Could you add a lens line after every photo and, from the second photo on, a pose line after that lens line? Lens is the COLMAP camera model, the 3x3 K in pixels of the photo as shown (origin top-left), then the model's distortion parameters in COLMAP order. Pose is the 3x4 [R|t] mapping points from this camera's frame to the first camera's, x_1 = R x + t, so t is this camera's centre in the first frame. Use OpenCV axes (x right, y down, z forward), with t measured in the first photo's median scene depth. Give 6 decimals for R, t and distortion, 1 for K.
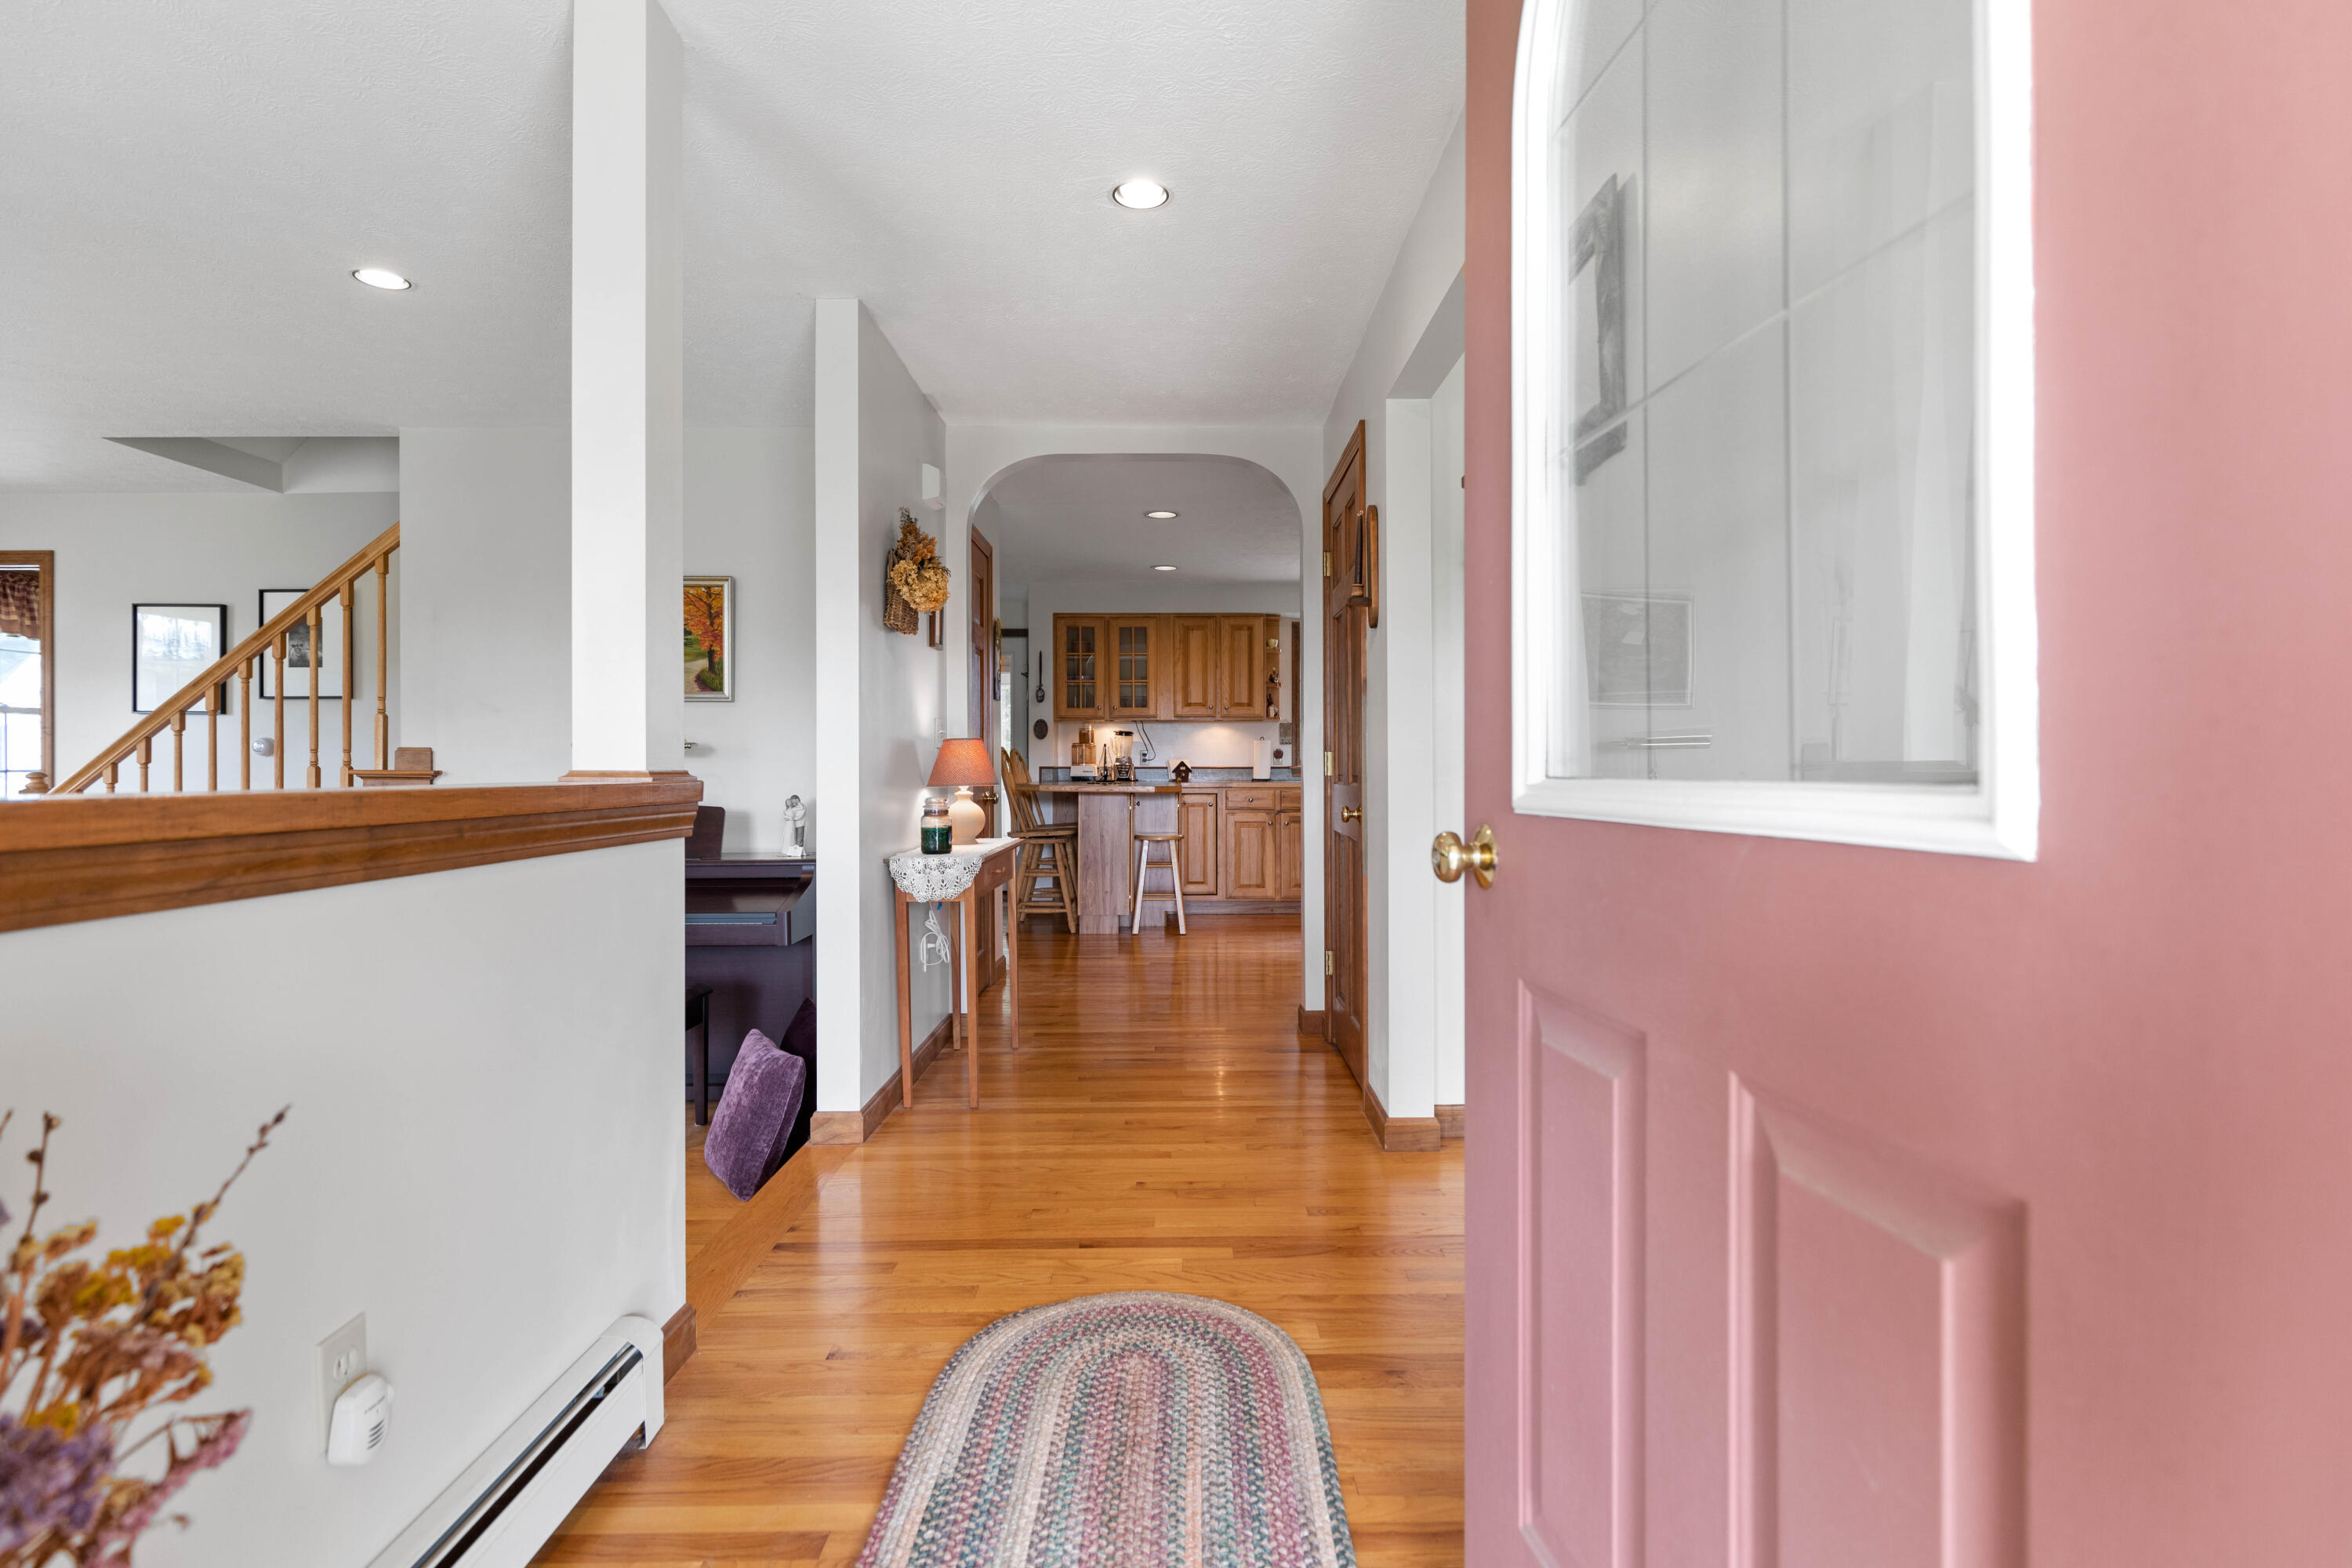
lens RADIAL K [[1210.8, 0, 1180.9], [0, 1210.8, 778.2], [0, 0, 1]] dist [0.000030, 0.000000]
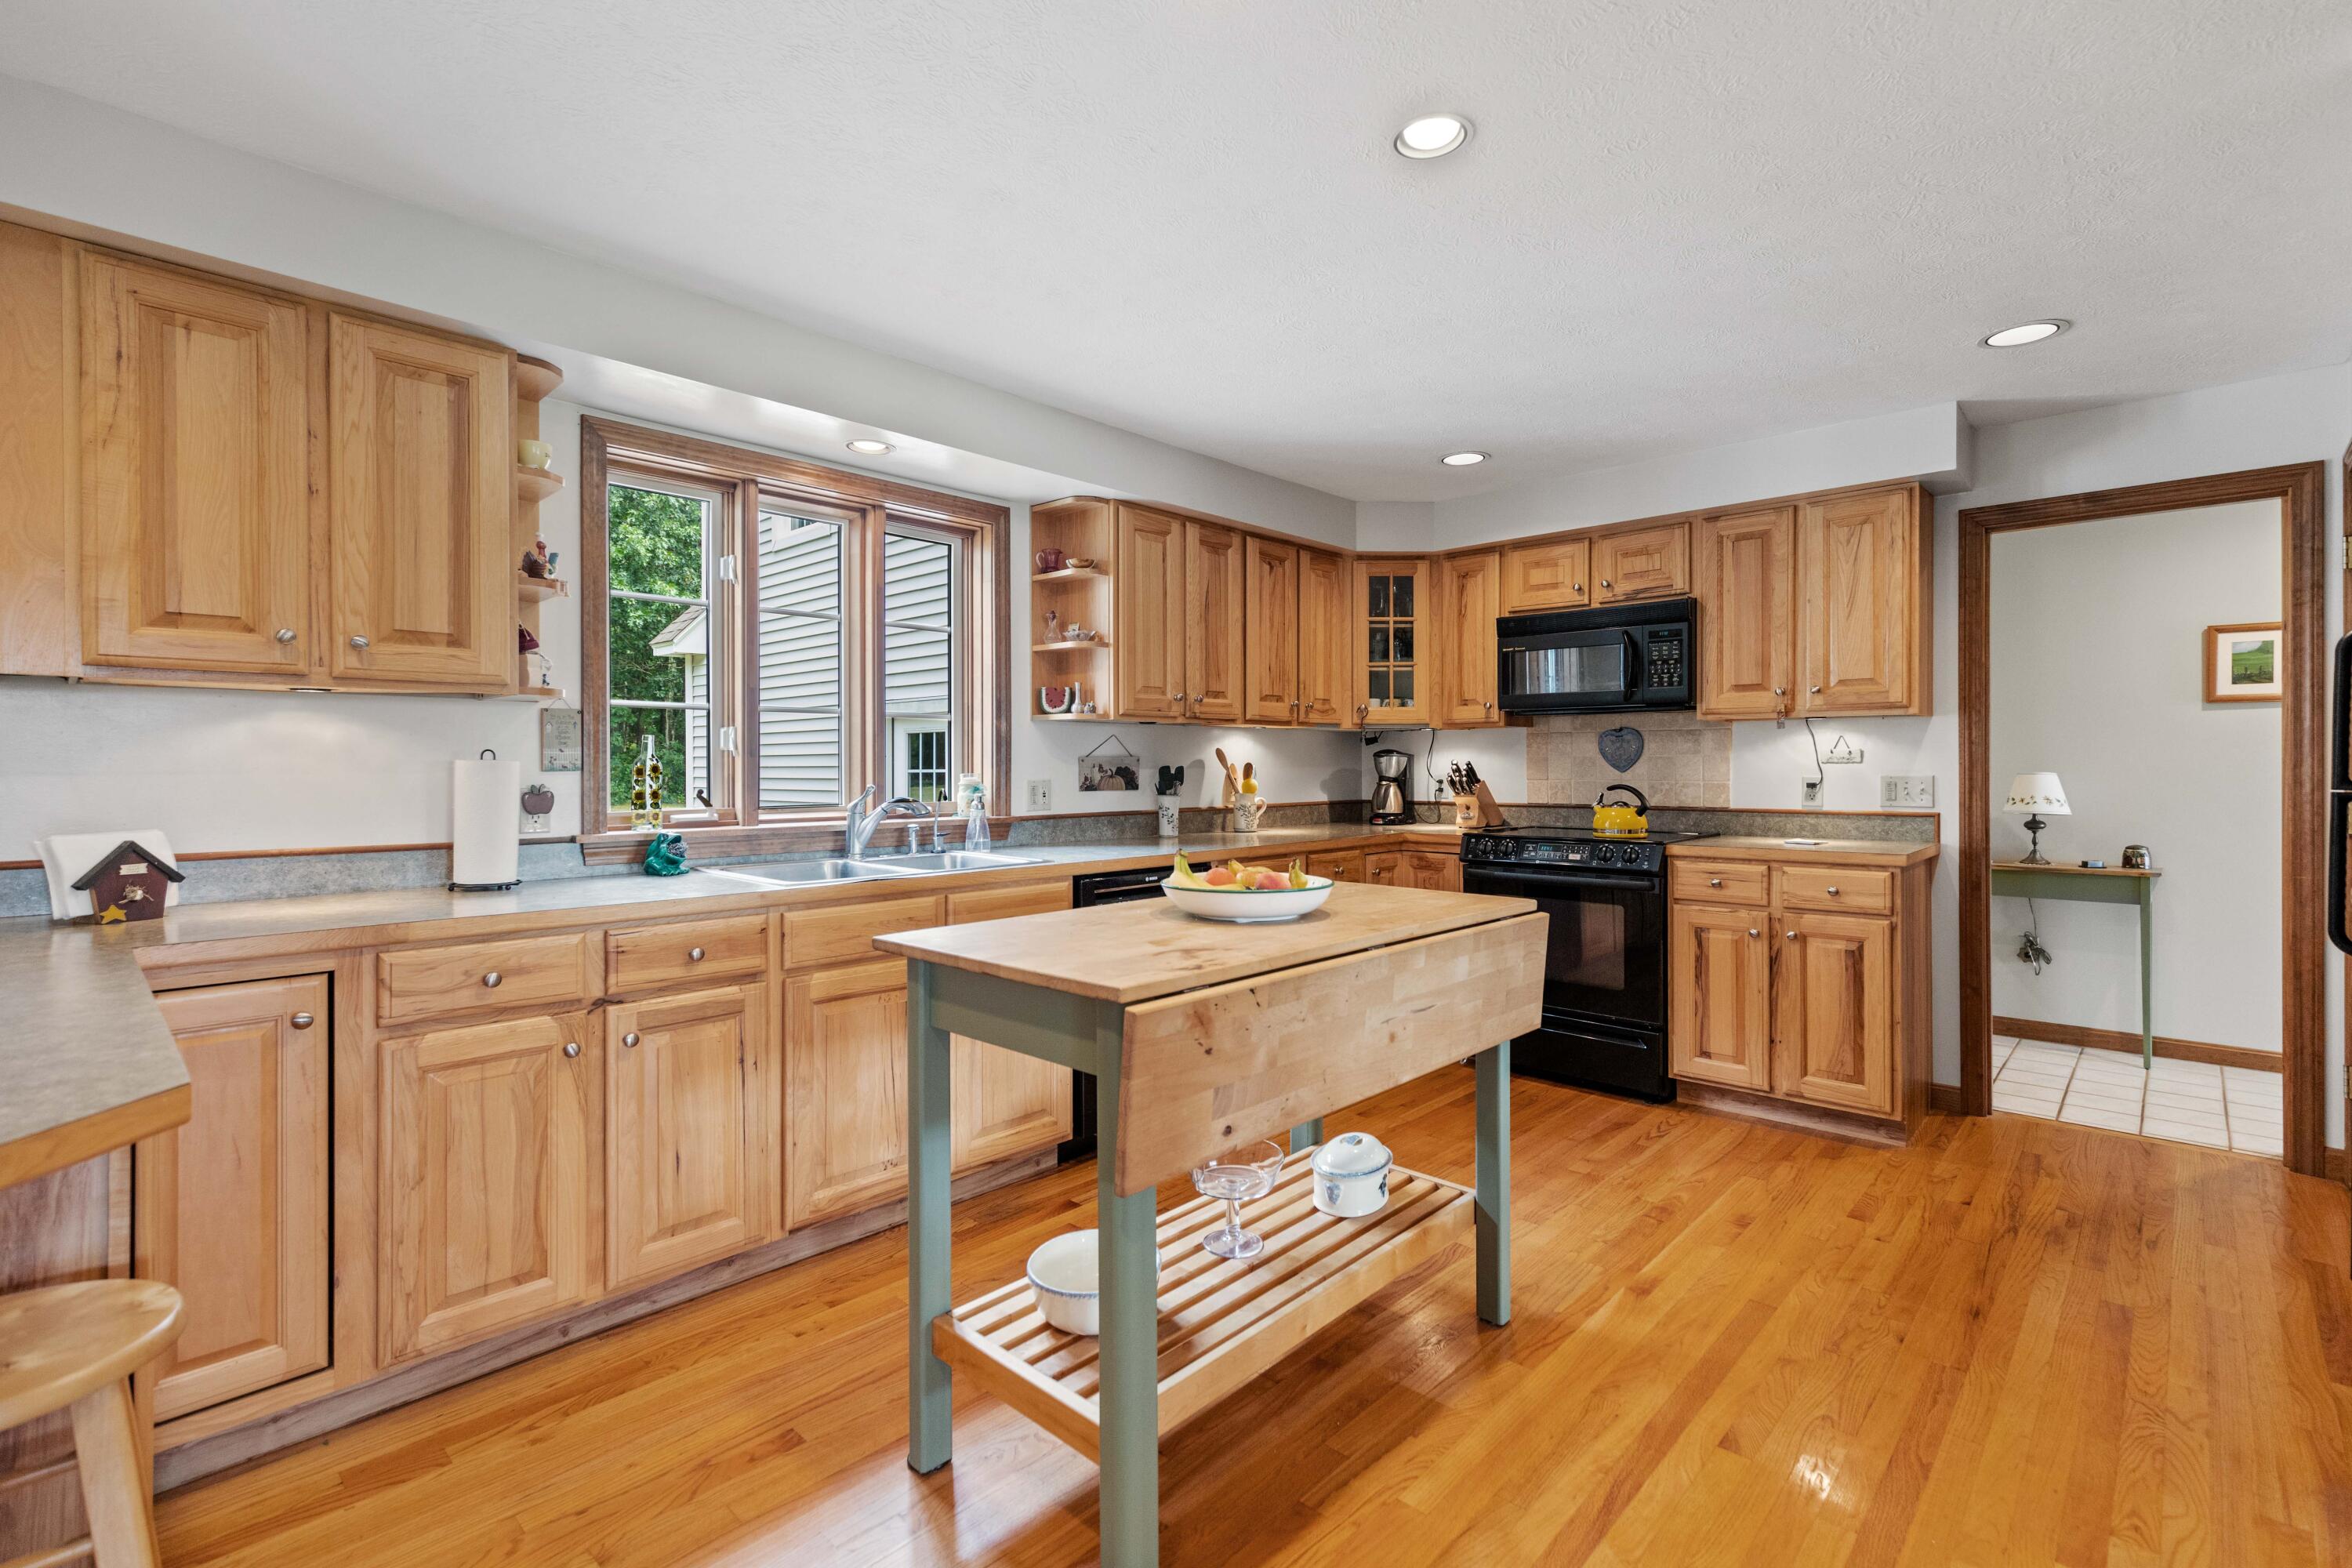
lens RADIAL K [[1064.8, 0, 1191.8], [0, 1064.8, 769.8], [0, 0, 1]] dist [0.008537, -0.002547]
pose [[0.682782, -0.001873, 0.730619, -0.011131], [0.004855, 0.999986, -0.001974, -0.027804], [-0.730606, 0.004895, 0.682782, 0.692658]]
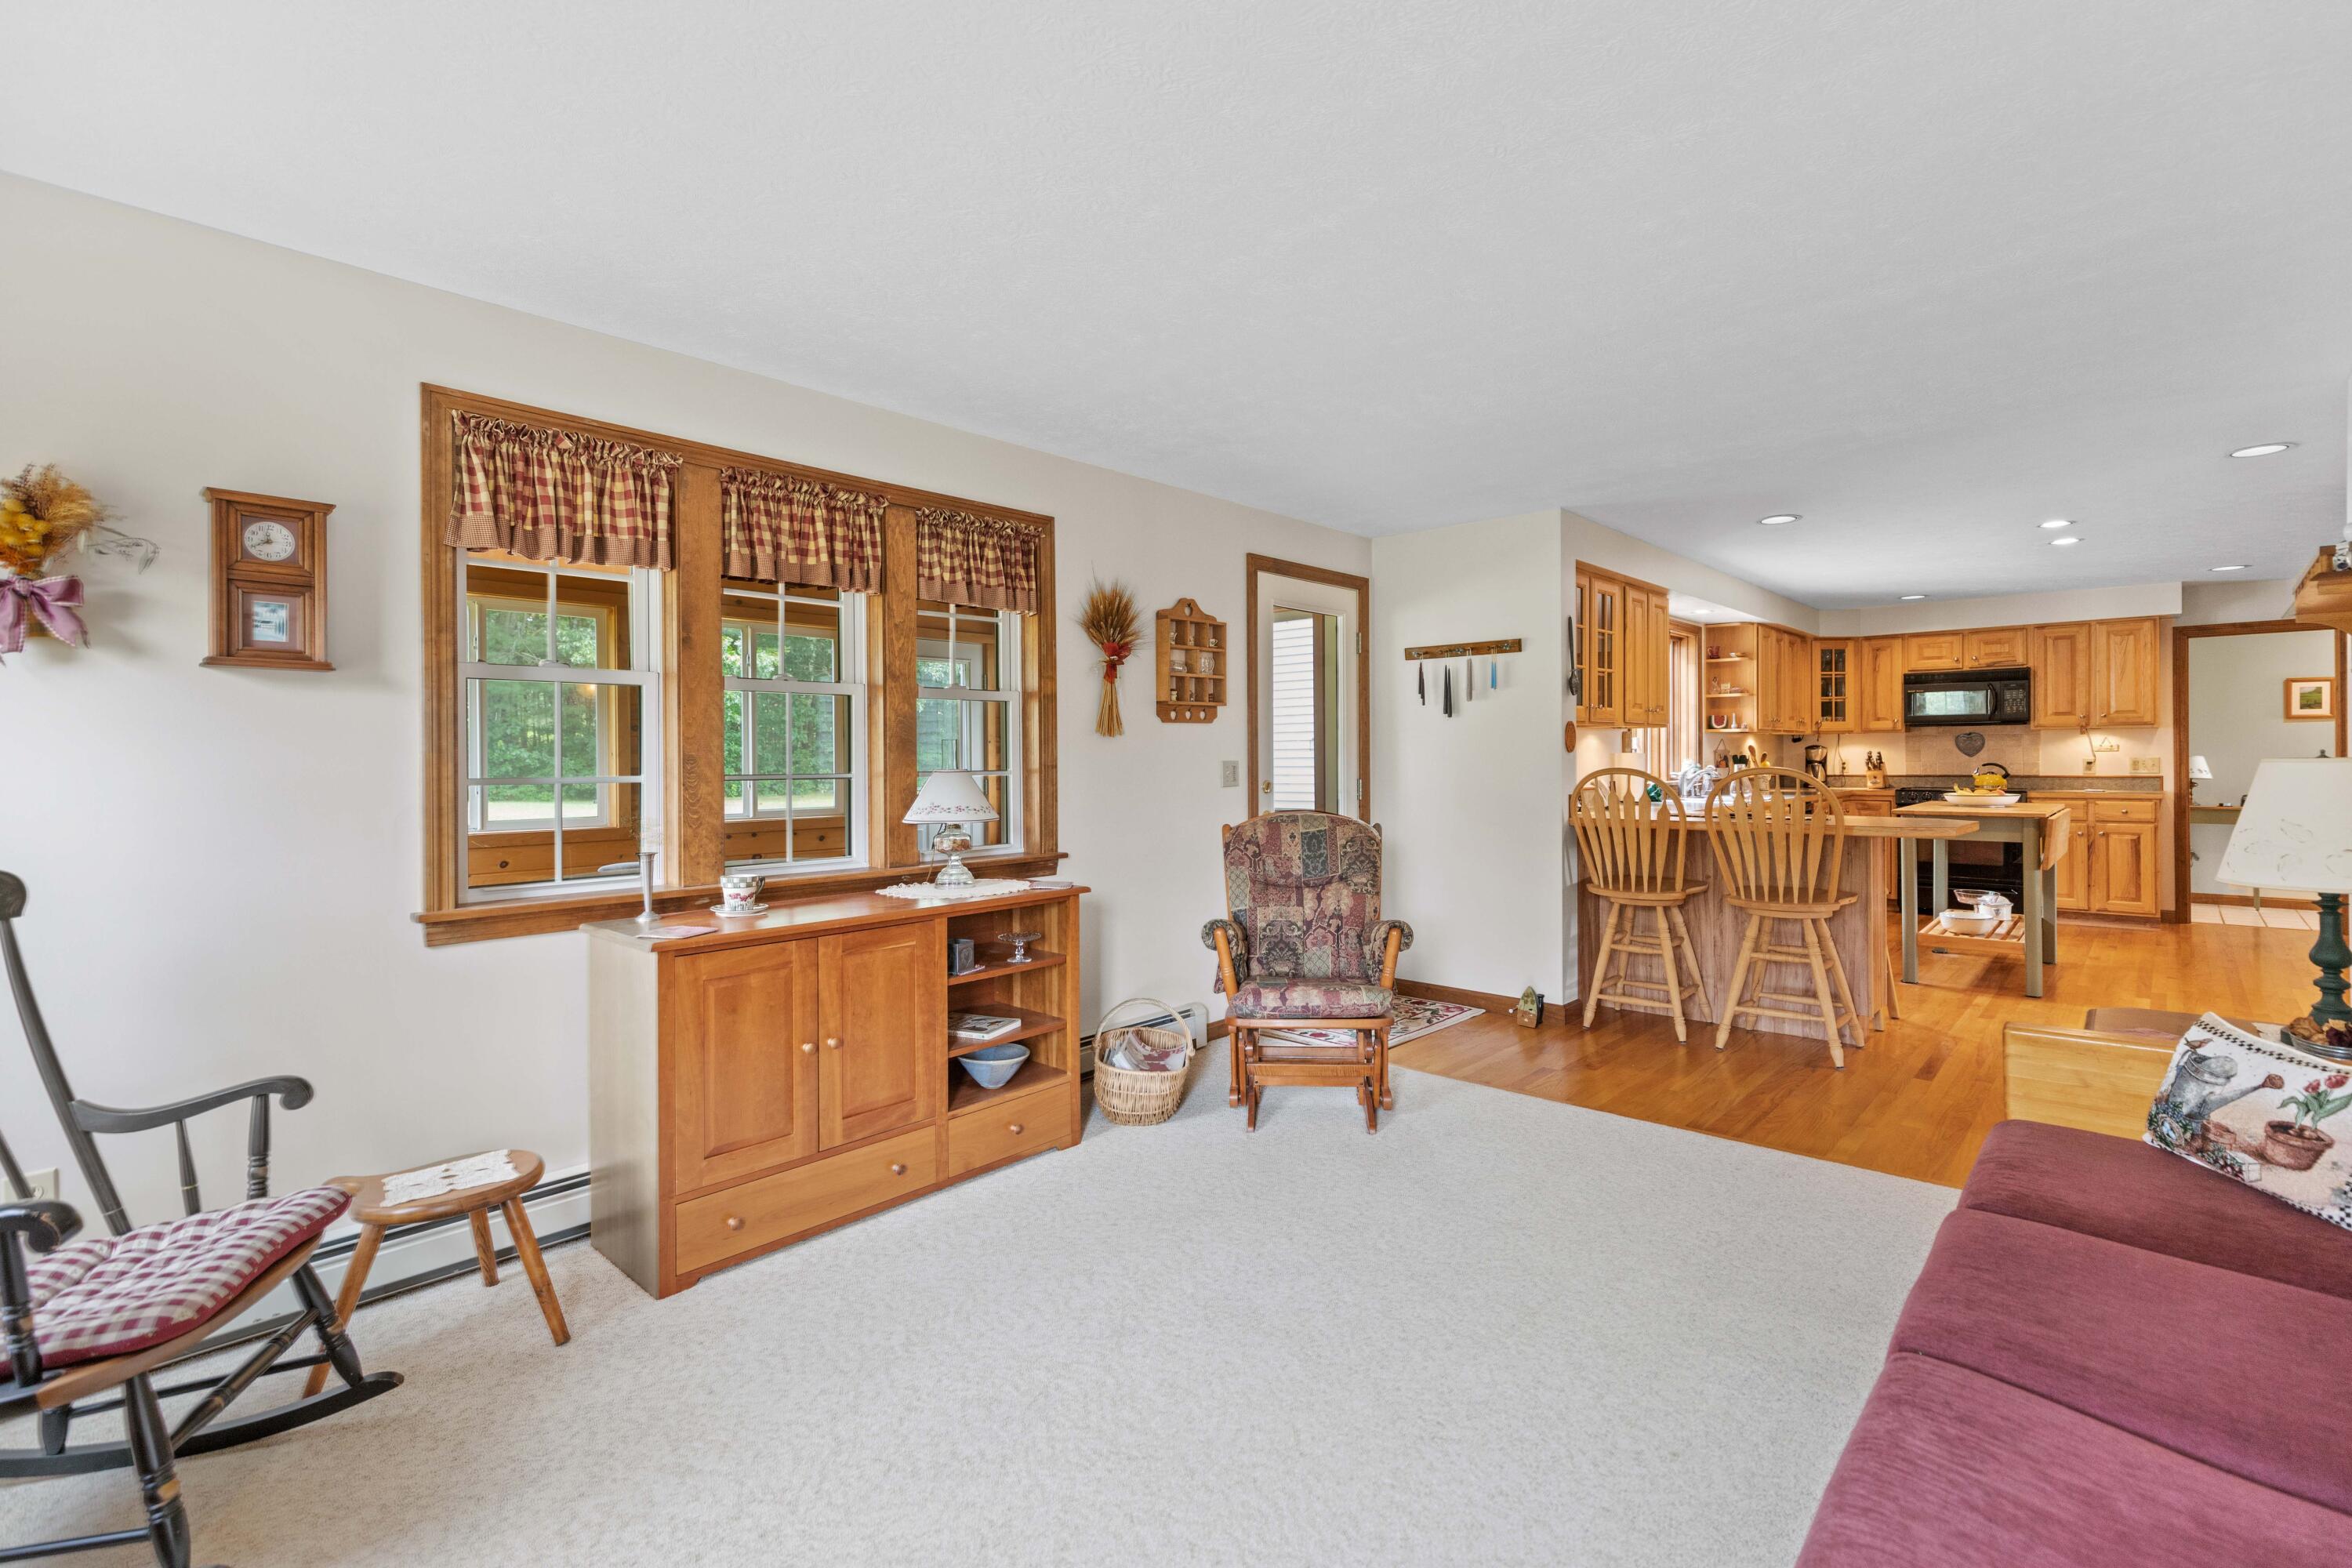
lens RADIAL K [[1064.8, 0, 1187.0], [0, 1064.8, 760.9], [0, 0, 1]] dist [0.008537, -0.002547]
pose [[0.677421, -0.006360, 0.735568, -0.660310], [0.010308, 0.999947, -0.000847, -0.029437], [-0.735523, 0.008156, 0.677450, 0.759256]]
